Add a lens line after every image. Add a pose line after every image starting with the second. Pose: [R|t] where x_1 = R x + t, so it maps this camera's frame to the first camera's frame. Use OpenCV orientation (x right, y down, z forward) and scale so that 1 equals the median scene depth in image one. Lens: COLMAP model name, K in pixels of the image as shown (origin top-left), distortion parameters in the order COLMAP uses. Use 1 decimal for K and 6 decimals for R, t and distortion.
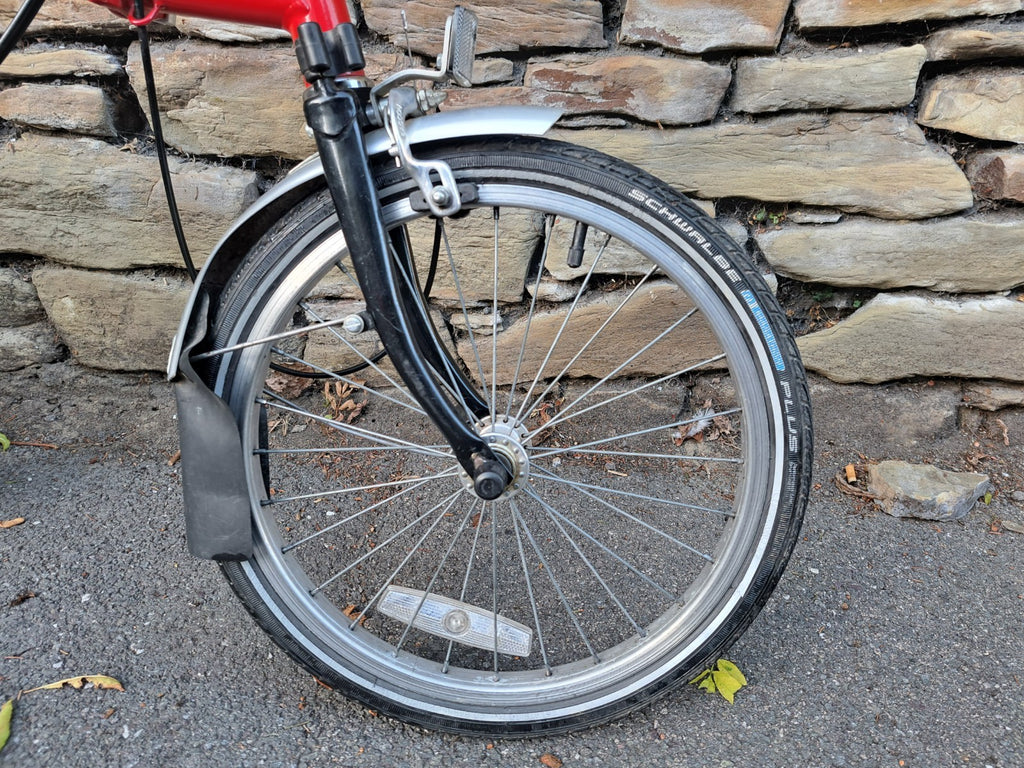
lens RADIAL K [[742.9, 0, 533.6], [0, 742.9, 368.5], [0, 0, 1]] dist [0.063186, -0.065869]
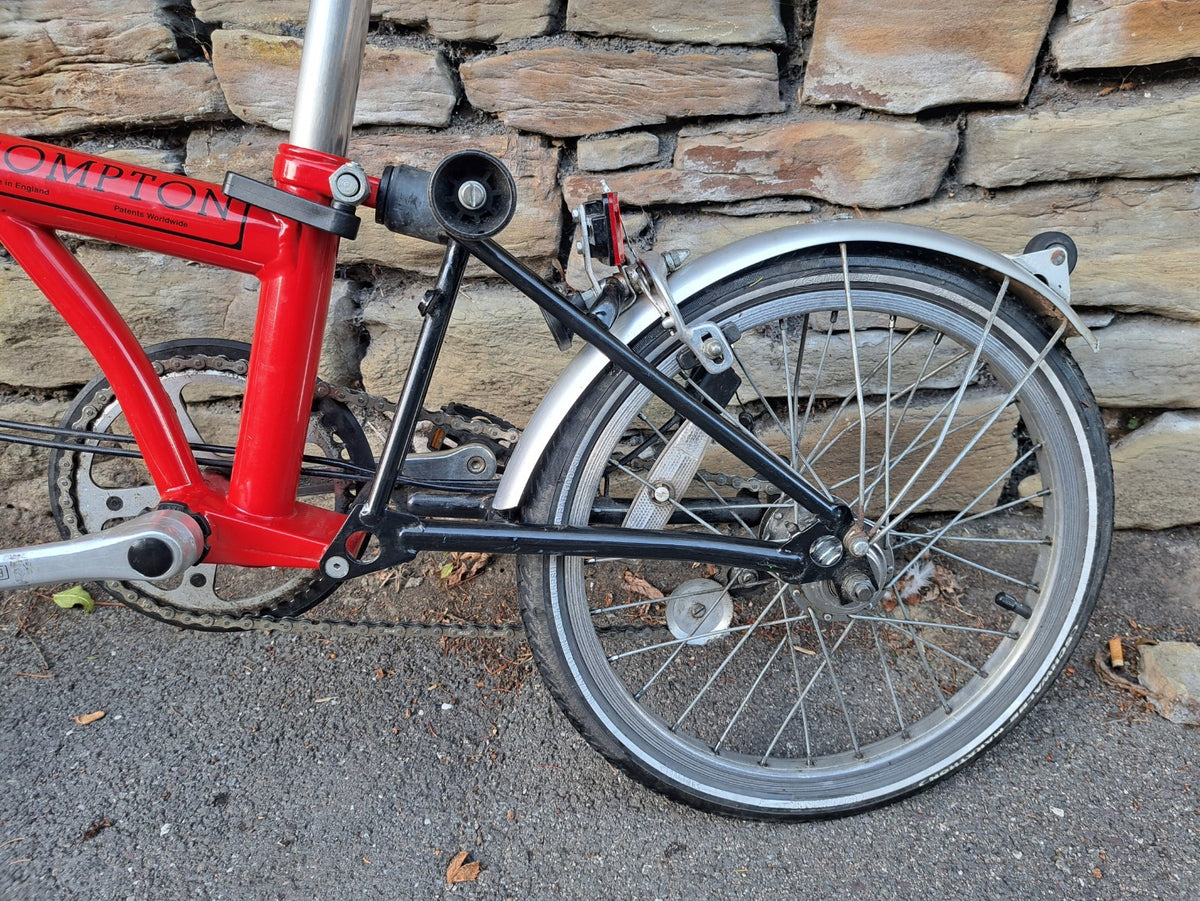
lens RADIAL K [[870.6, 0, 626.0], [0, 870.6, 446.9], [0, 0, 1]] dist [0.063186, -0.065869]
pose [[0.992684, -0.006082, -0.120587, 0.043801], [0.017344, 0.995555, 0.092566, -0.175582], [0.119488, -0.093981, 0.988378, 0.086384]]
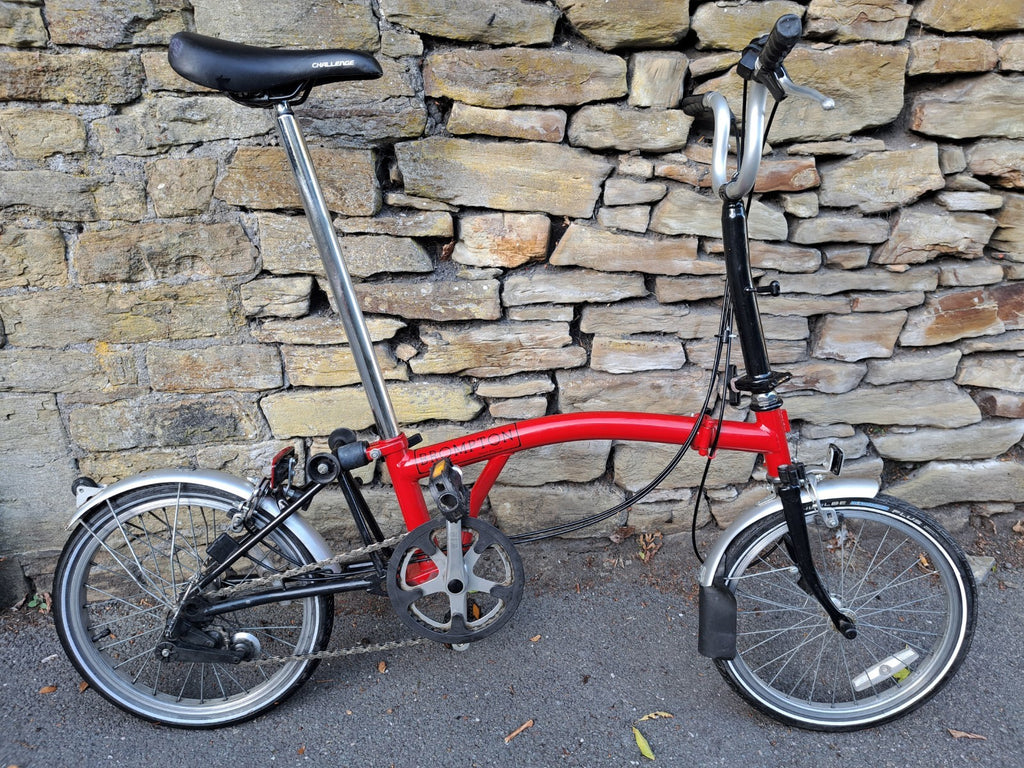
lens RADIAL K [[742.9, 0, 519.0], [0, 742.9, 379.7], [0, 0, 1]] dist [0.063186, -0.065869]
pose [[0.990663, -0.064972, 0.119859, -0.846307], [0.062676, 0.997773, 0.022829, -0.456916], [-0.121076, -0.015104, 0.992528, -0.798924]]
